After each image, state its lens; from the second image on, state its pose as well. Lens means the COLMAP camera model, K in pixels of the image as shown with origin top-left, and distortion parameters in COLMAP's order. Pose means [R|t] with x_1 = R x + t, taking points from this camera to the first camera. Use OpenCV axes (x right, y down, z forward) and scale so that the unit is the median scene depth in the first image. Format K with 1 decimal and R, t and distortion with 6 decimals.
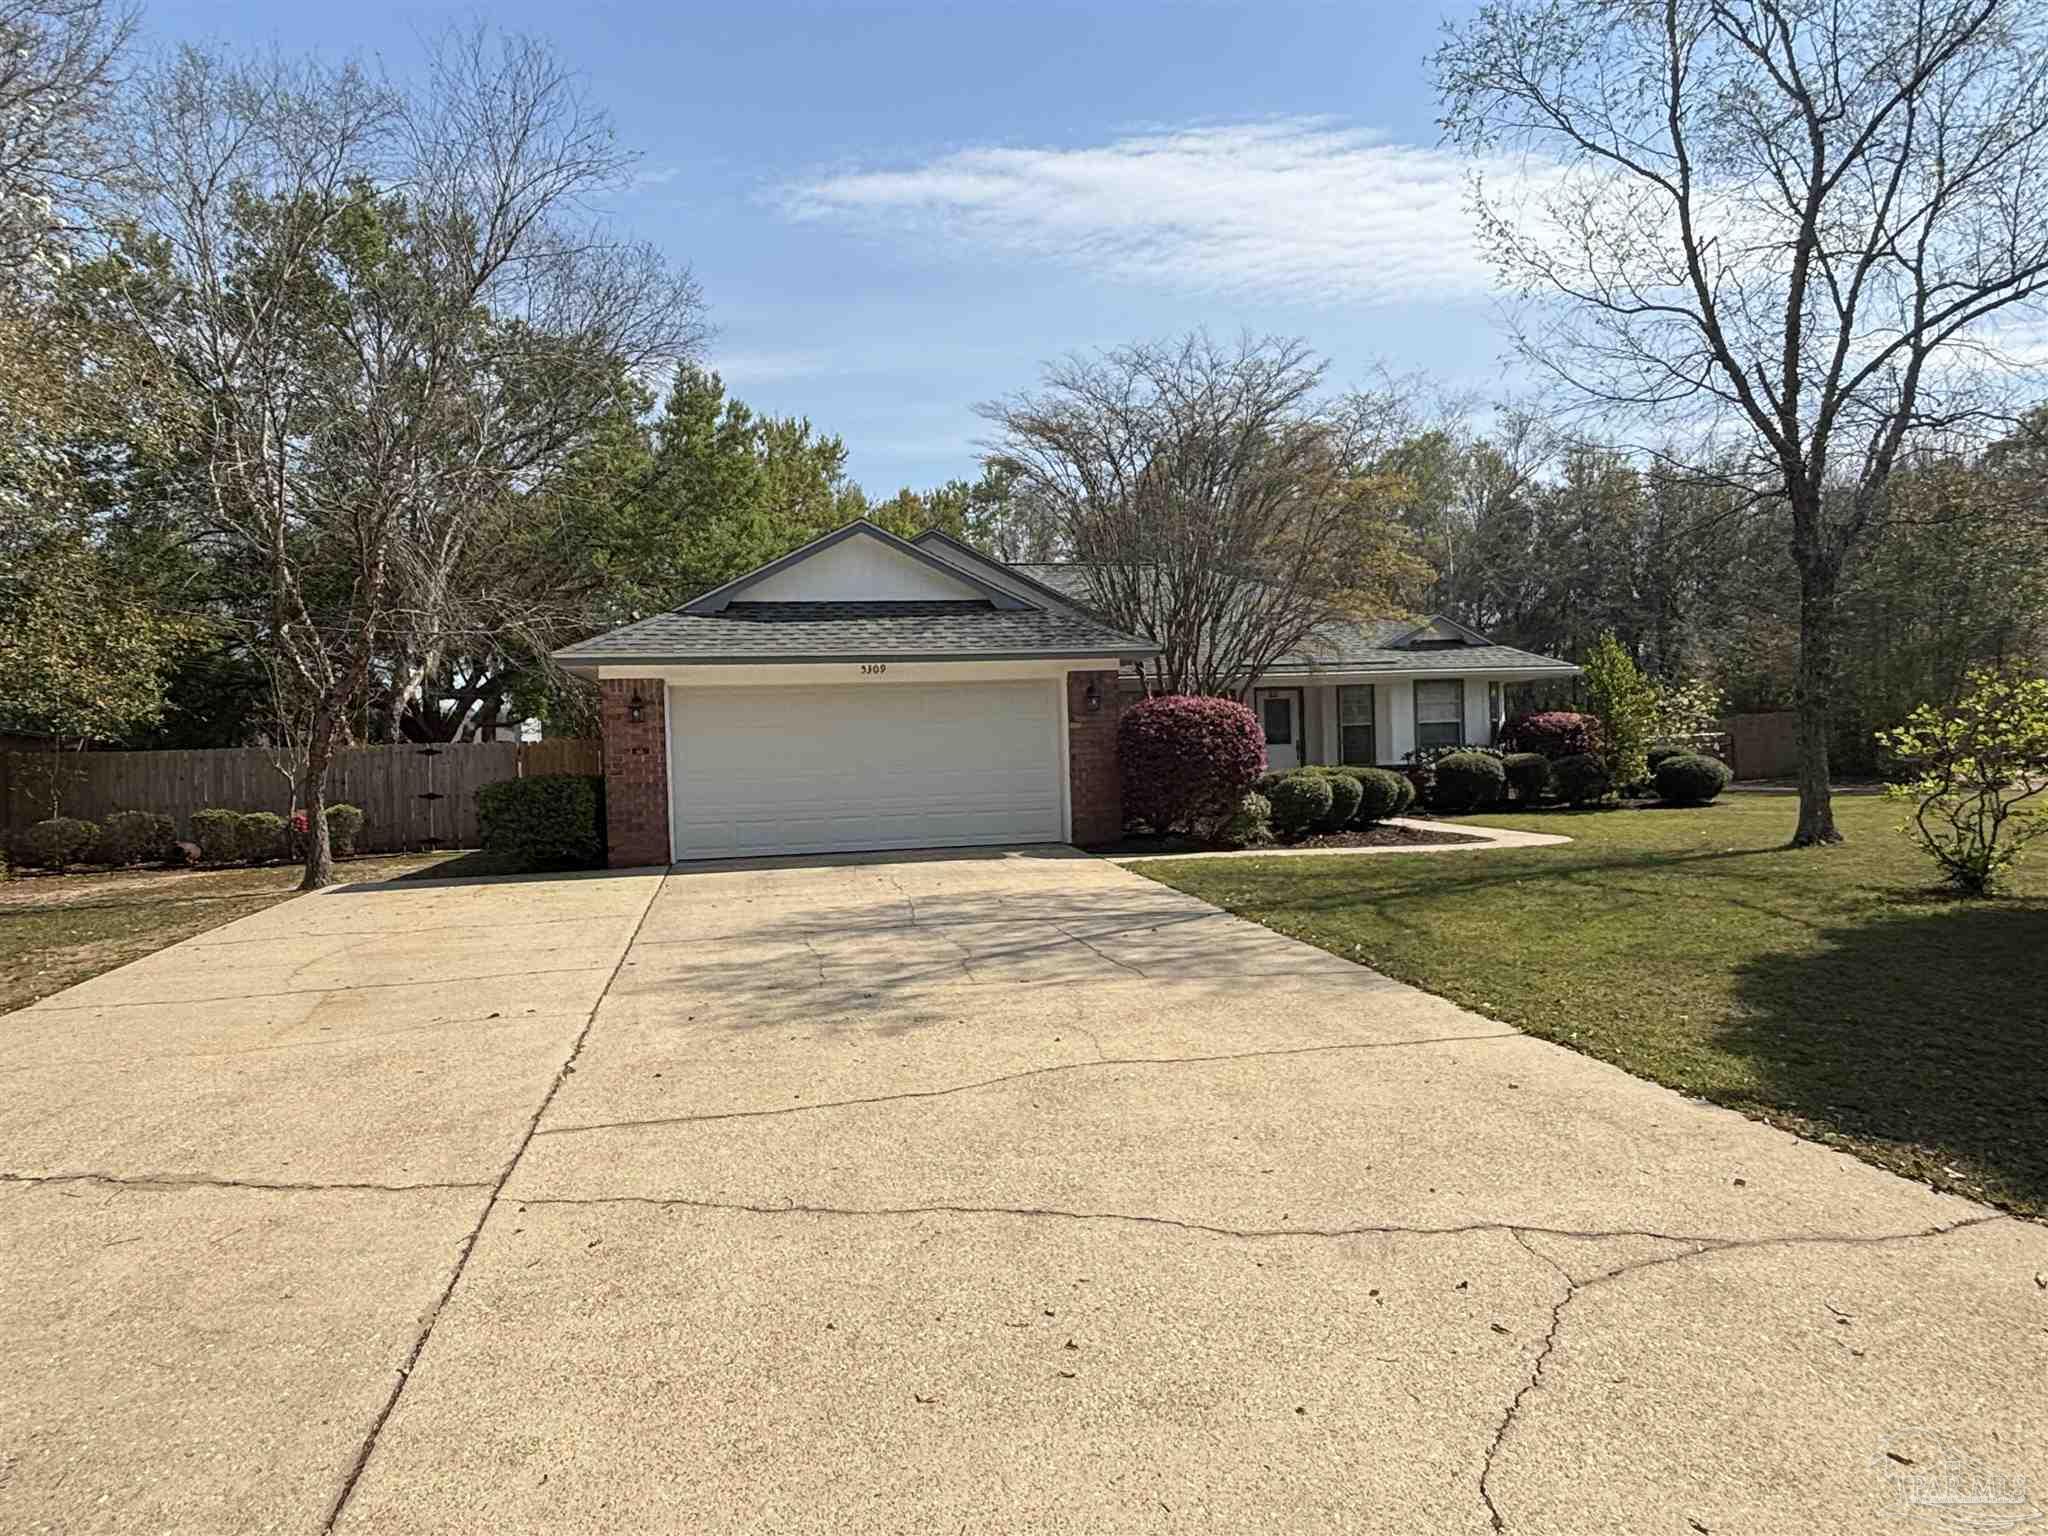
lens RADIAL K [[1238.6, 0, 1028.1], [0, 1238.6, 774.4], [0, 0, 1]] dist [0.001691, -0.003108]
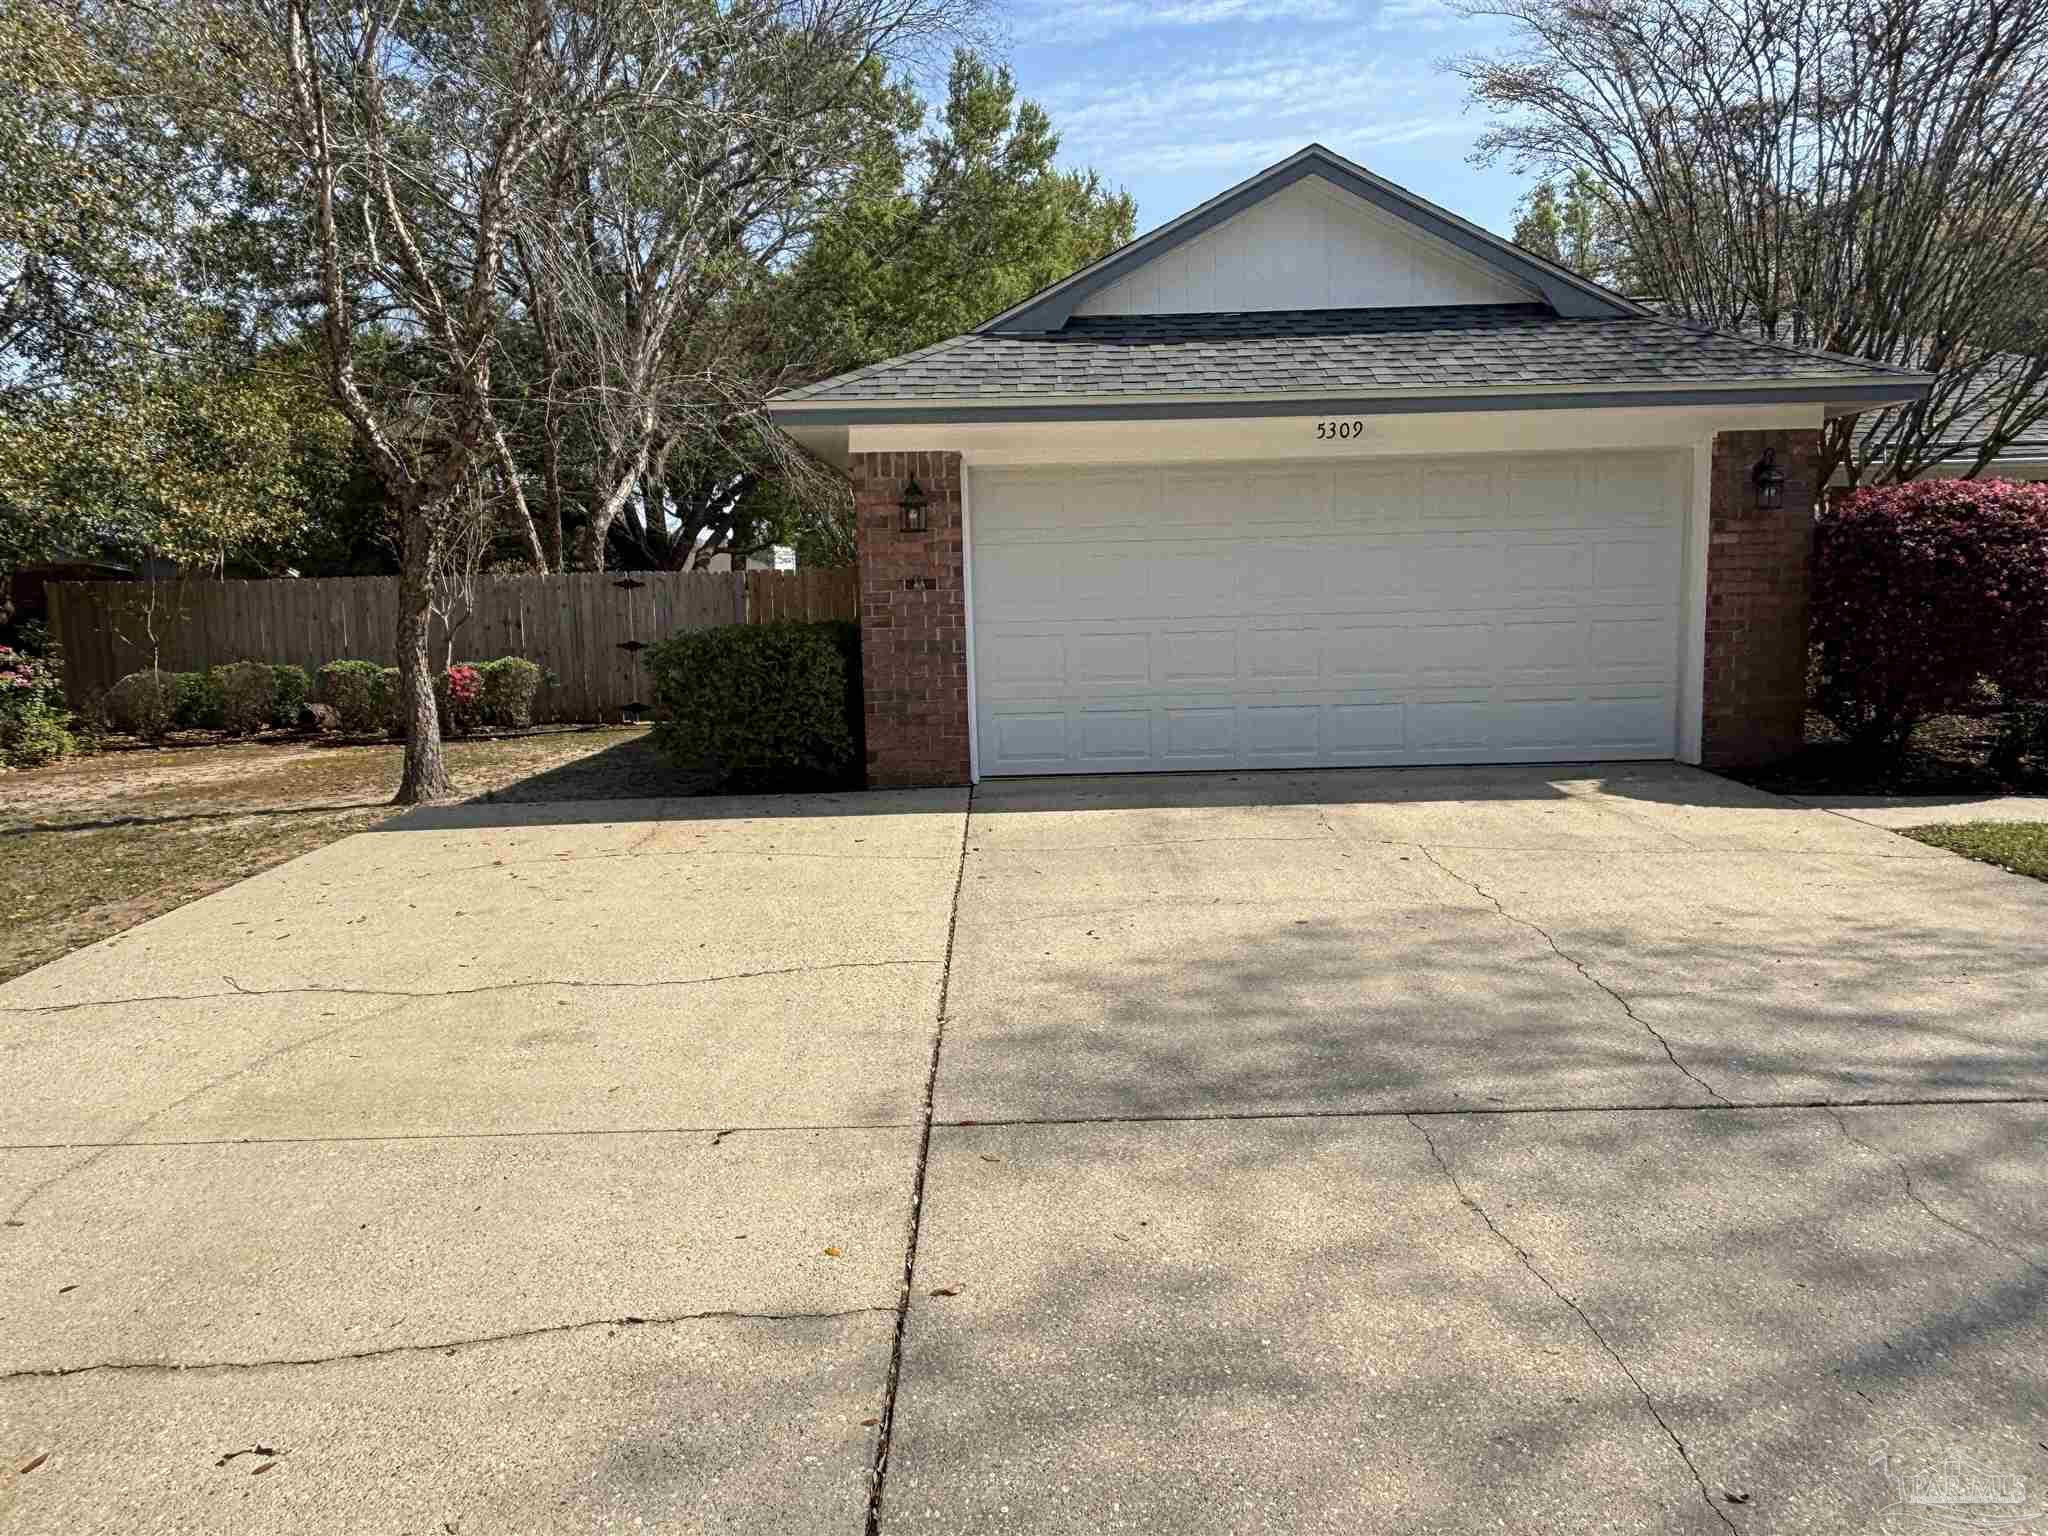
lens RADIAL K [[1343.5, 0, 1017.6], [0, 1343.5, 774.2], [0, 0, 1]] dist [0.007452, -0.013058]
pose [[0.976656, 0.035677, -0.211825, -0.128026], [-0.009818, 0.992495, 0.121893, -0.007327], [0.214584, -0.116968, 0.969676, 0.380200]]
